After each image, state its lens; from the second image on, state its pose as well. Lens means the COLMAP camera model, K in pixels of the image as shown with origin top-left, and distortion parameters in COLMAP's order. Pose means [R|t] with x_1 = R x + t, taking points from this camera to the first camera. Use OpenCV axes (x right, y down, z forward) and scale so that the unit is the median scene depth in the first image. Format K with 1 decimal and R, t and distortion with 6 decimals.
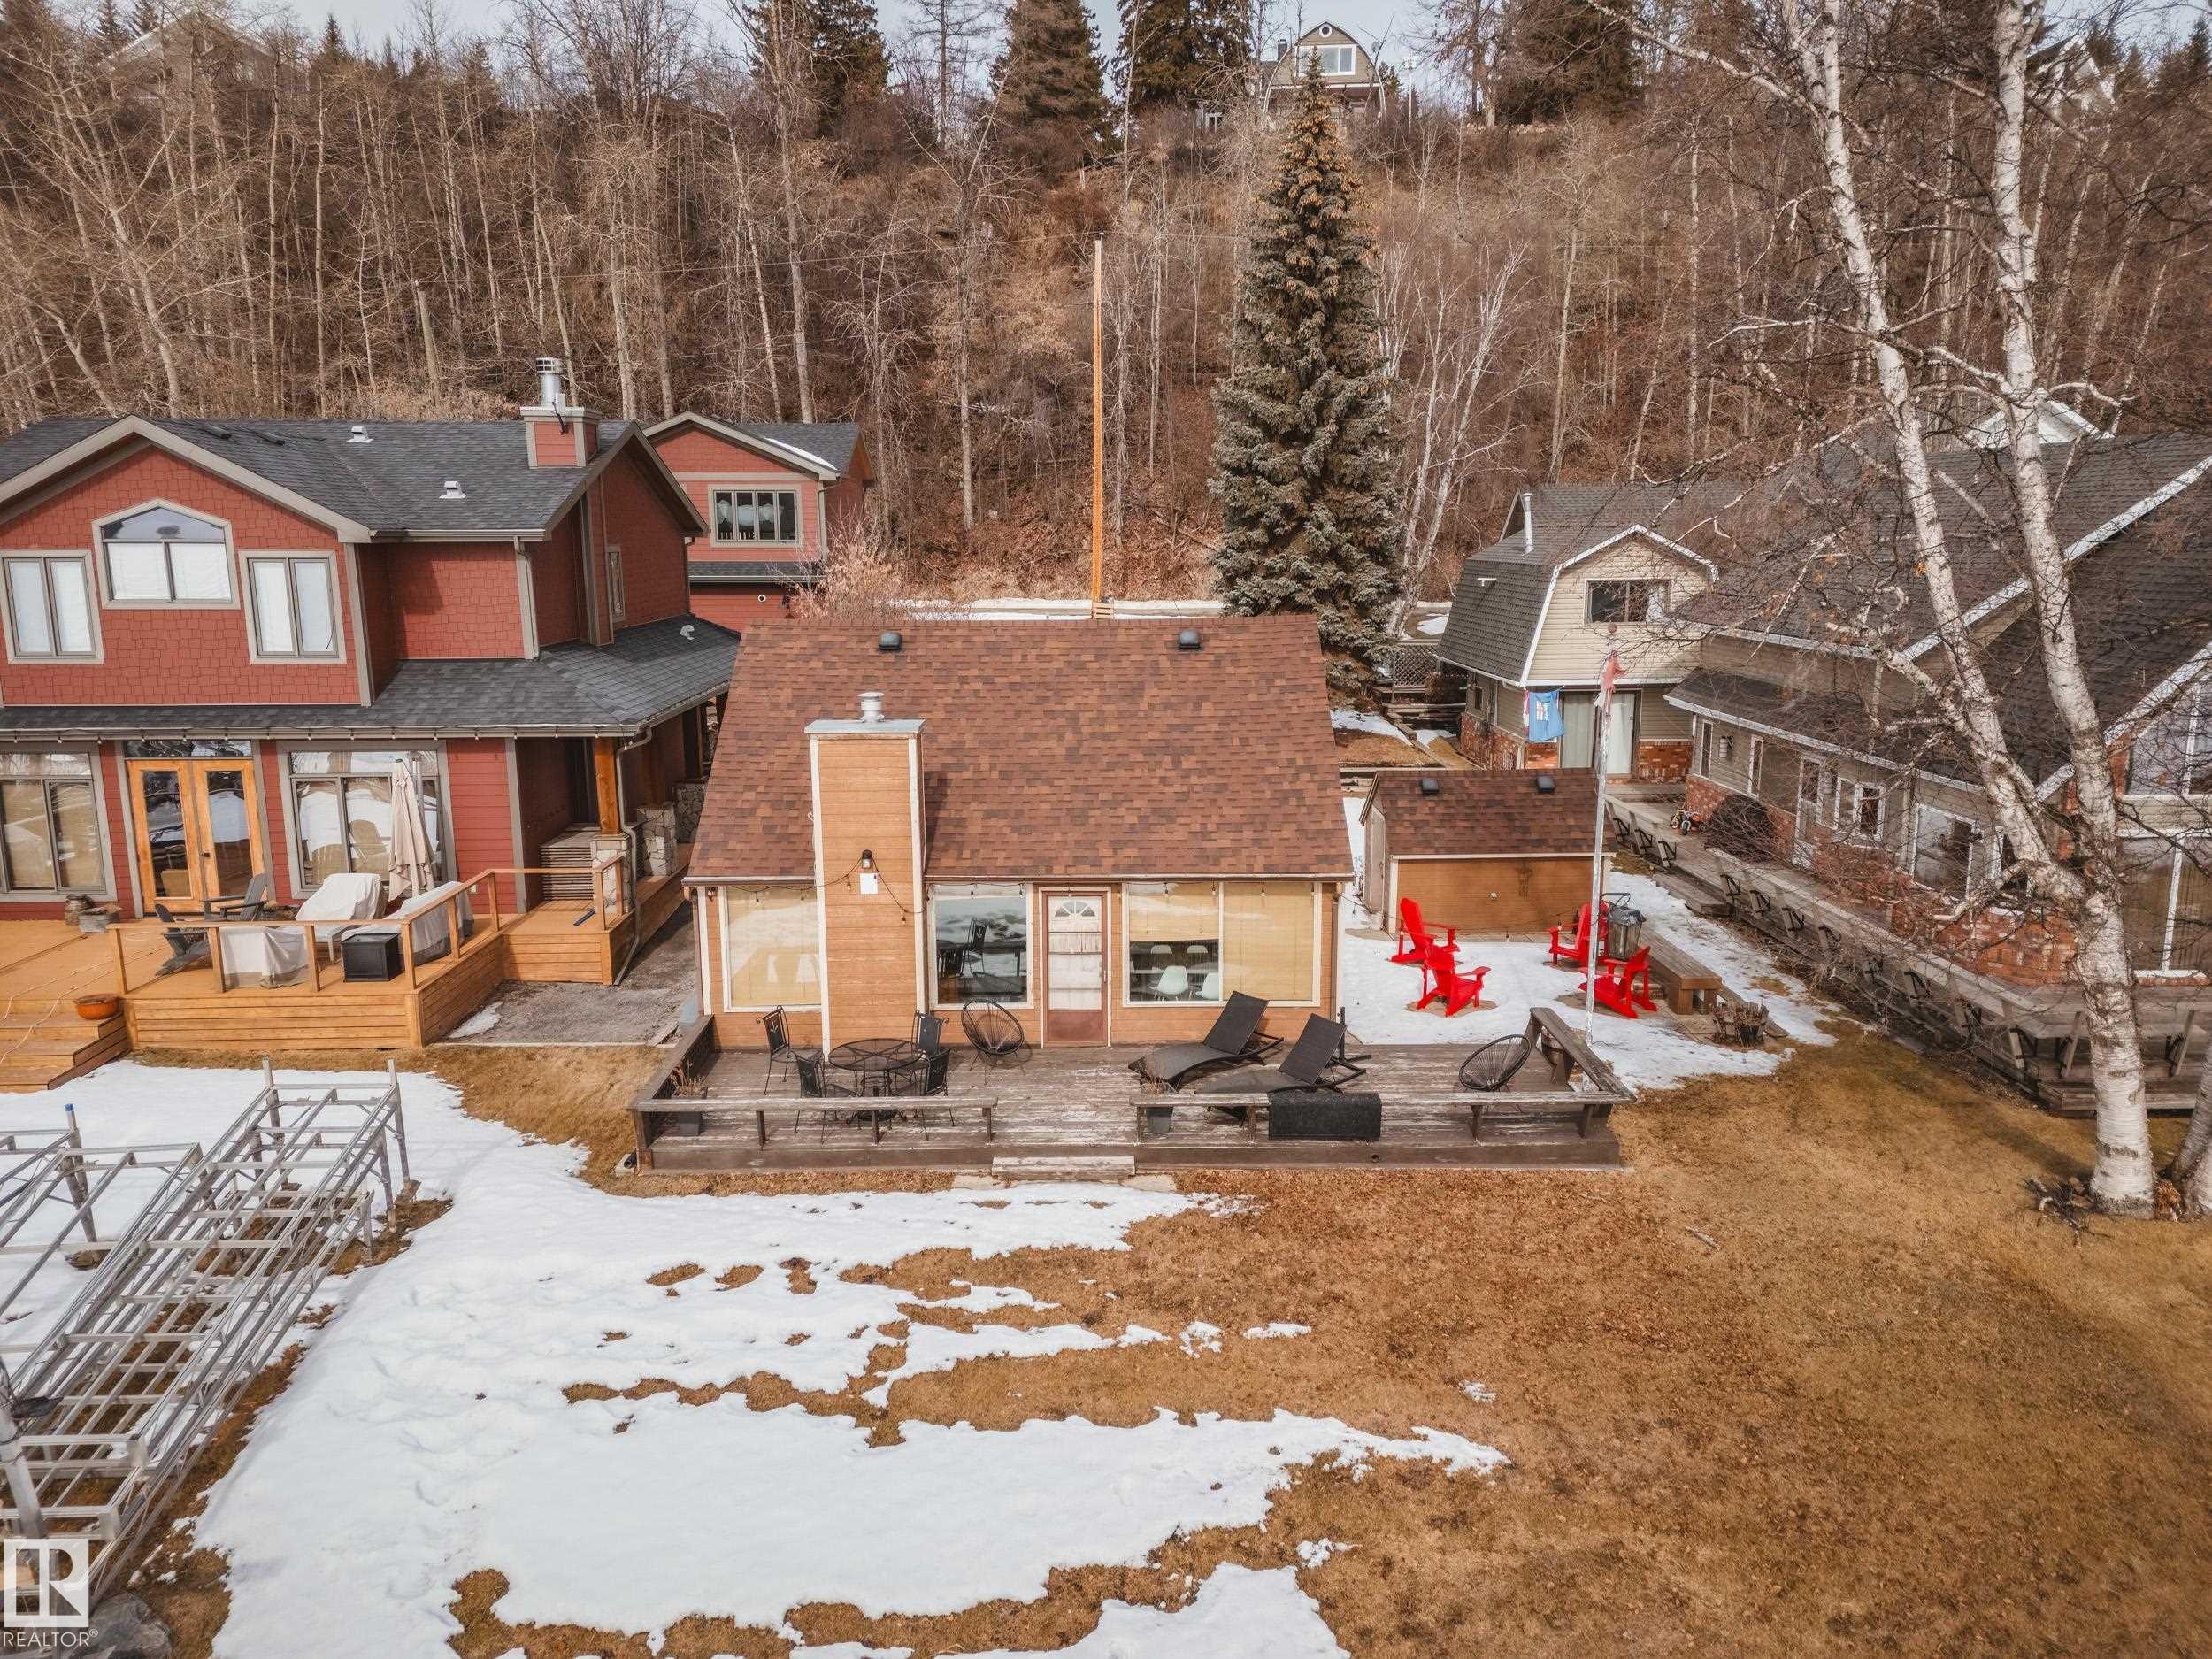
lens RADIAL K [[1608.1, 0, 1110.7], [0, 1608.1, 826.0], [0, 0, 1]] dist [0.083054, -0.072735]
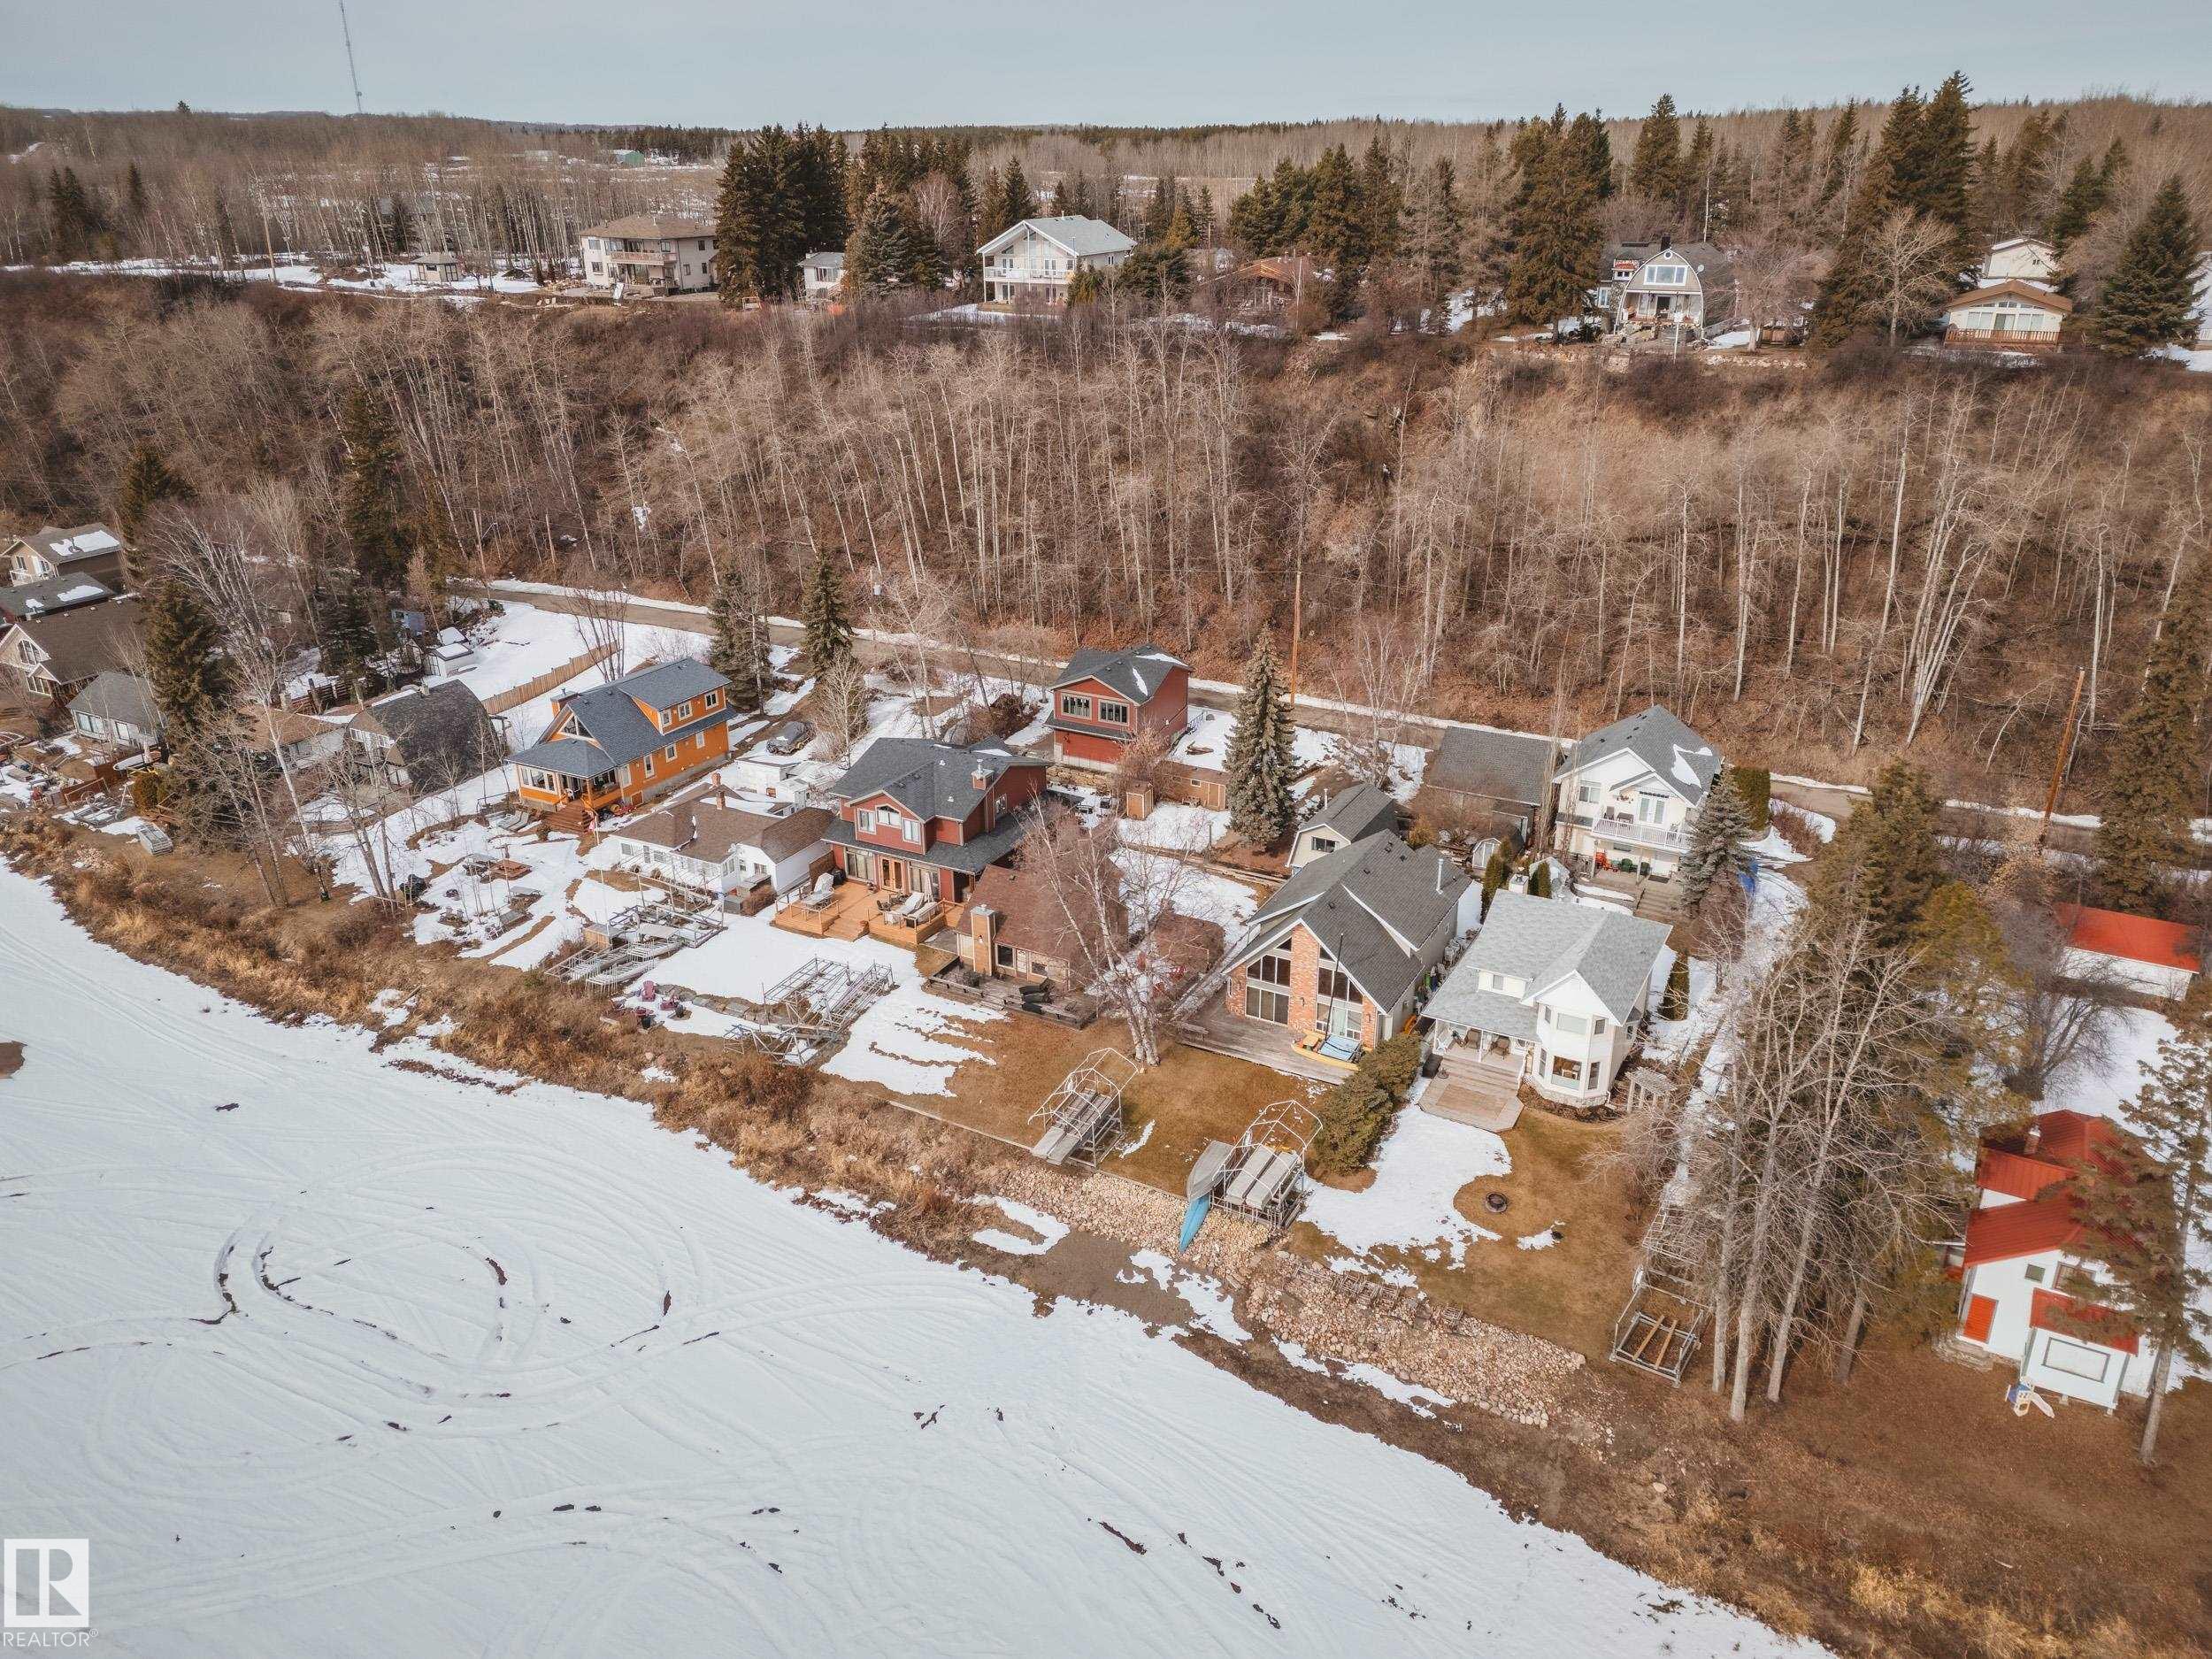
lens RADIAL K [[1608.1, 0, 1116.2], [0, 1608.1, 826.7], [0, 0, 1]] dist [0.083054, -0.072735]
pose [[0.869933, 0.192663, -0.453979, 2.039339], [-0.089693, 0.966990, 0.238505, -1.297980], [0.484945, -0.166765, 0.858498, -2.559989]]
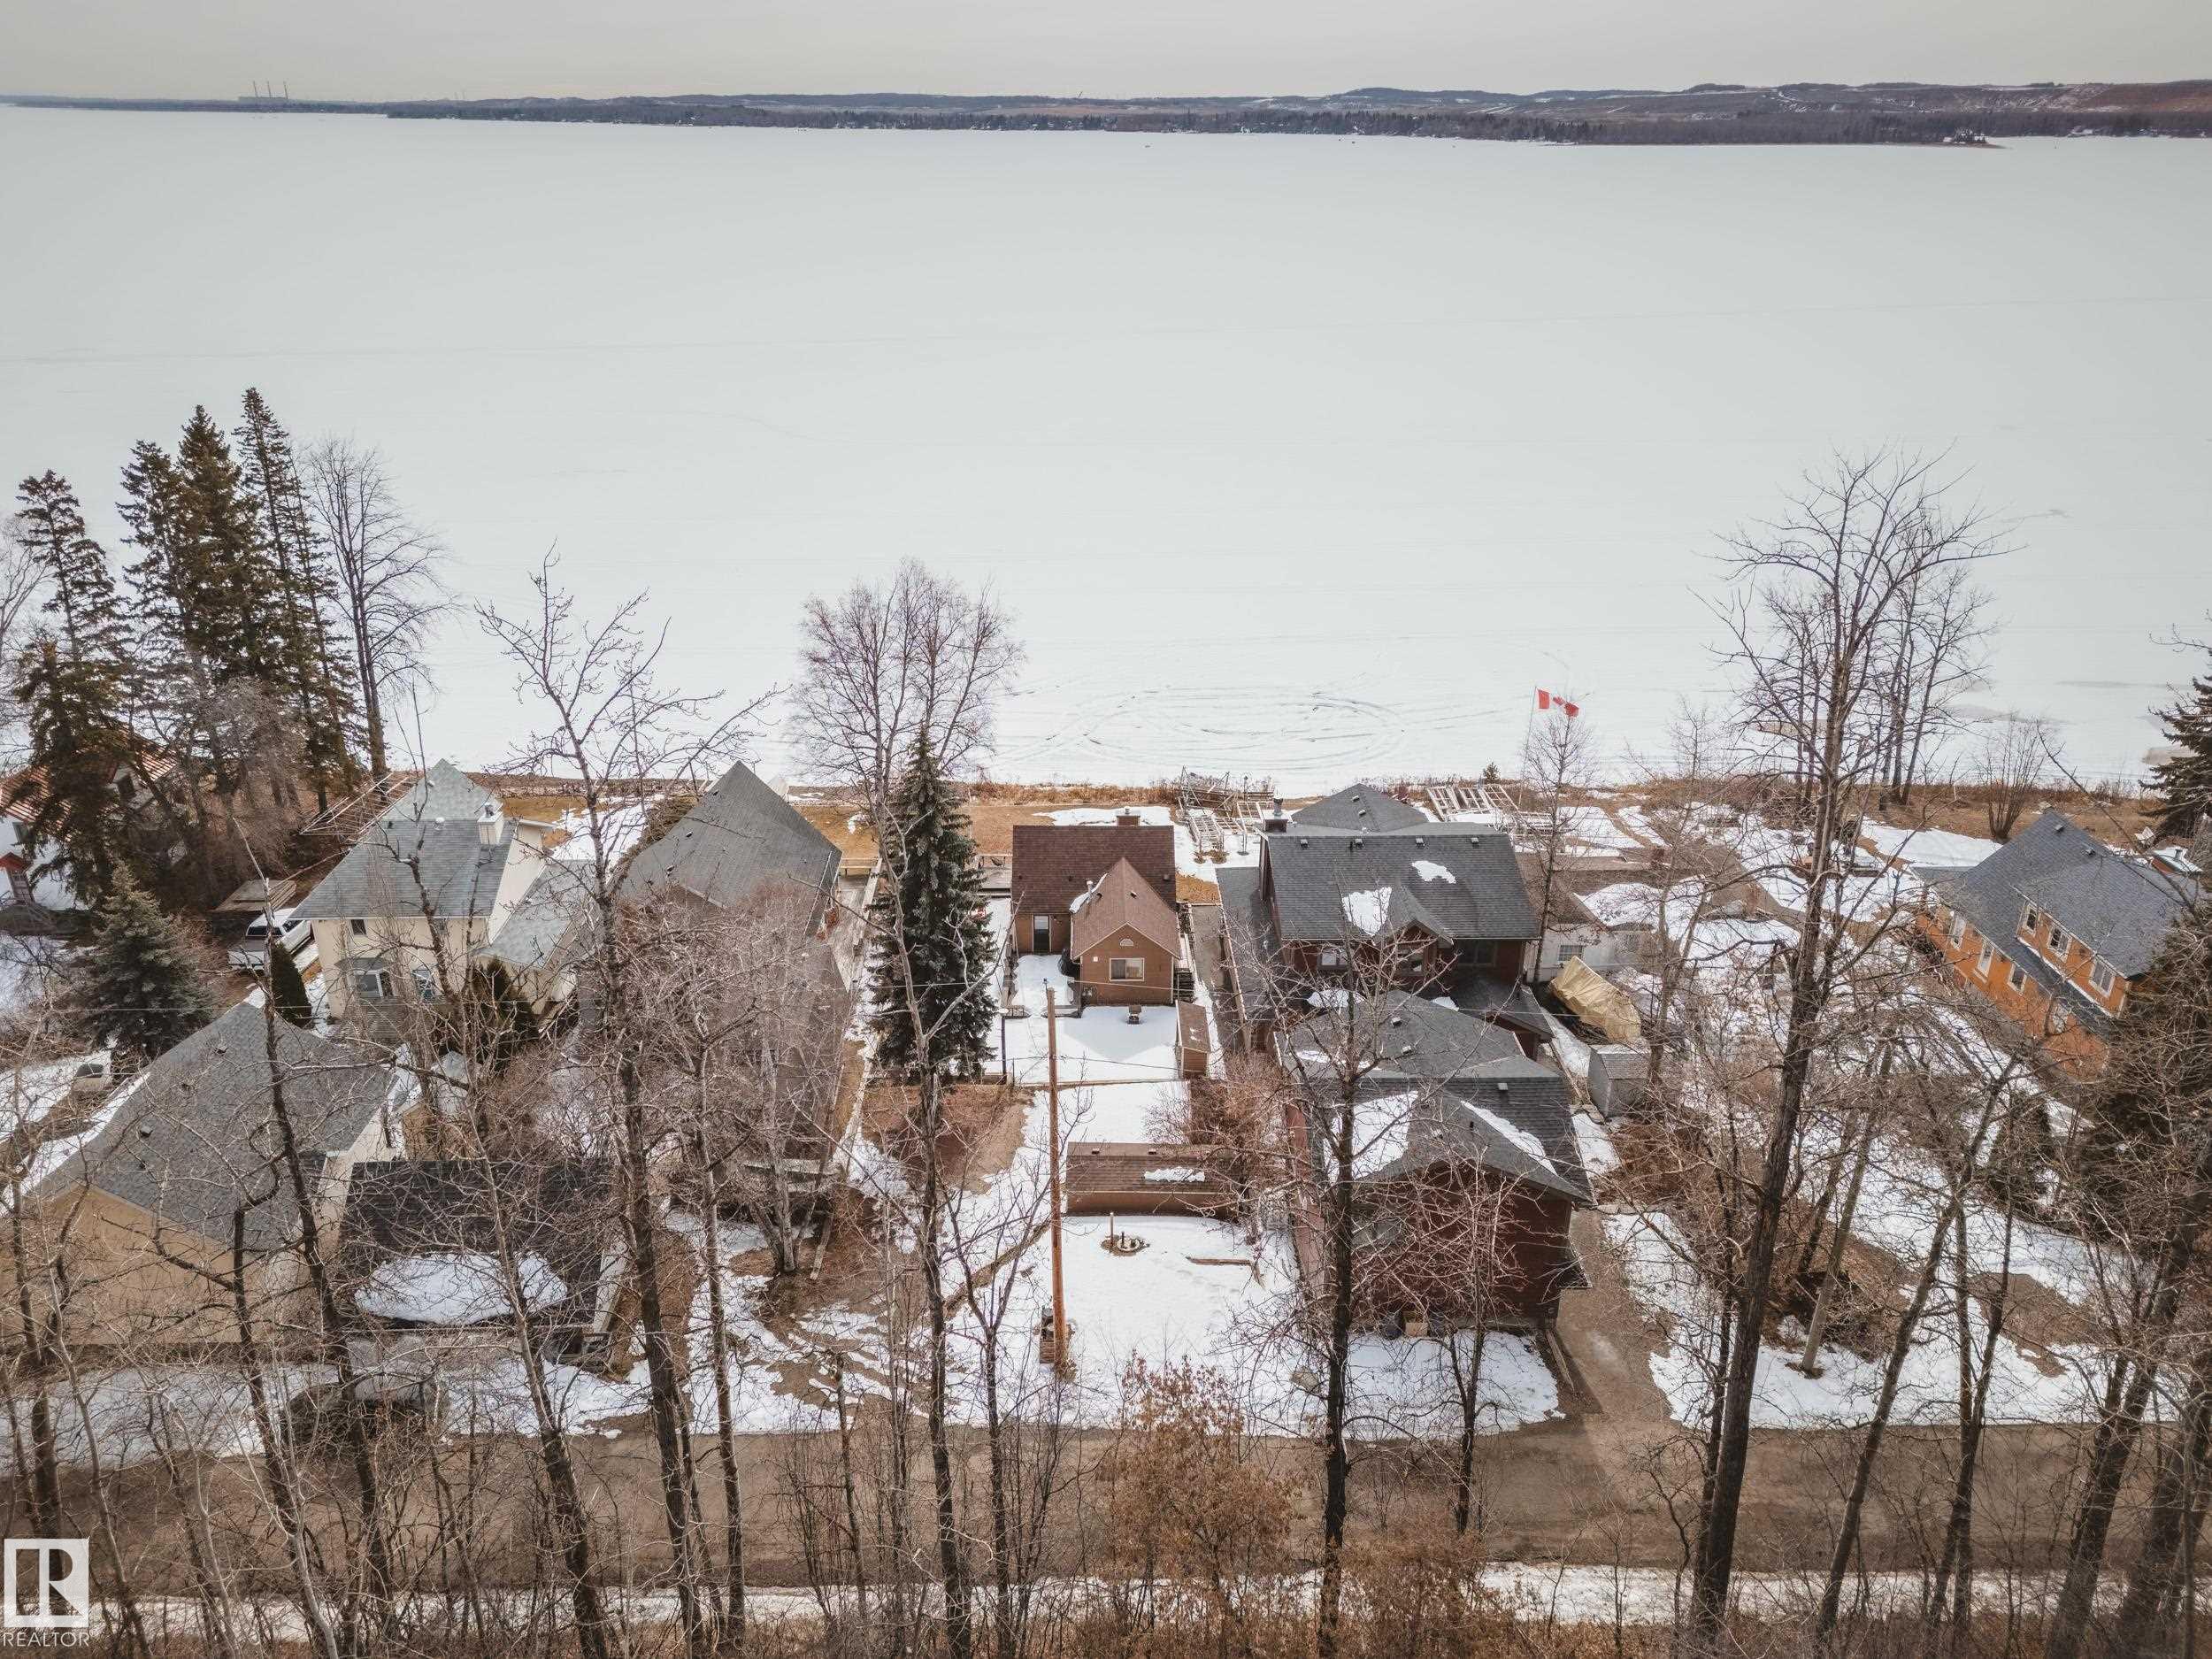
lens RADIAL K [[1608.1, 0, 1106.6], [0, 1608.1, 825.2], [0, 0, 1]] dist [0.083054, -0.072735]
pose [[-0.999995, 0.002822, -0.001644, -0.088177], [0.001386, 0.822415, 0.568886, -2.099495], [0.002958, 0.568881, -0.822415, 3.836918]]
